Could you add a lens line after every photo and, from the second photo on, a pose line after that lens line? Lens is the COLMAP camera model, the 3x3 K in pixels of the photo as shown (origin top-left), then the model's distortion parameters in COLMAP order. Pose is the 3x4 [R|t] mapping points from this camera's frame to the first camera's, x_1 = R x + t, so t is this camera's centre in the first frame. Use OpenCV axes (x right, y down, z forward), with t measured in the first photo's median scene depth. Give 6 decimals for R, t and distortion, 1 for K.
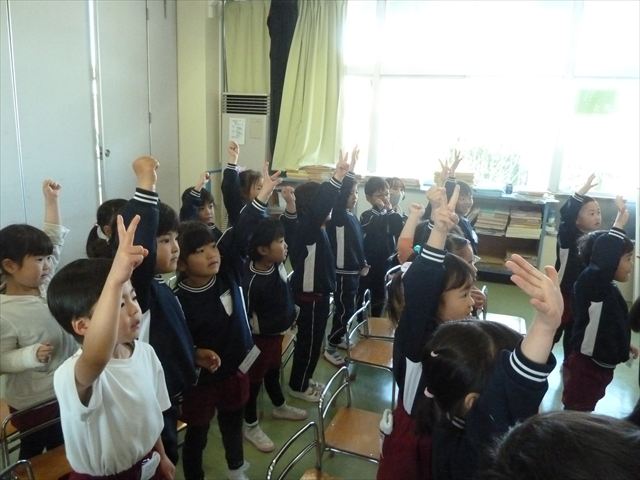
lens RADIAL K [[483.0, 0, 318.5], [0, 483.0, 239.0], [0, 0, 1]] dist [-0.030509, 0.002145]
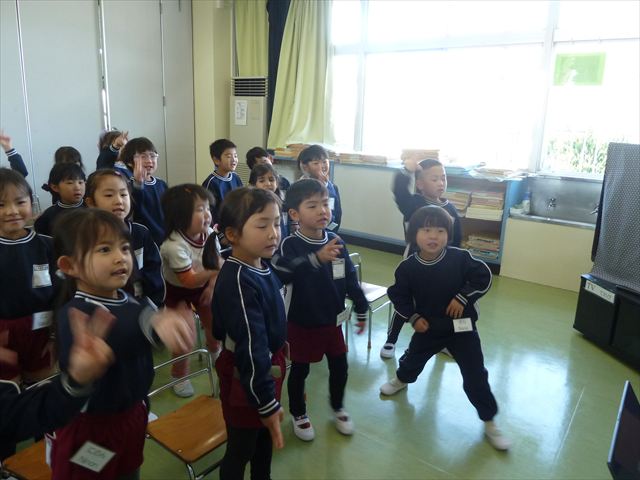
lens RADIAL K [[483.0, 0, 322.3], [0, 483.0, 238.3], [0, 0, 1]] dist [-0.030509, 0.002145]
pose [[0.959849, 0.055447, -0.274984, 0.332973], [-0.053096, 0.998461, 0.015994, 0.030979], [0.275448, -0.000752, 0.961316, 0.020080]]
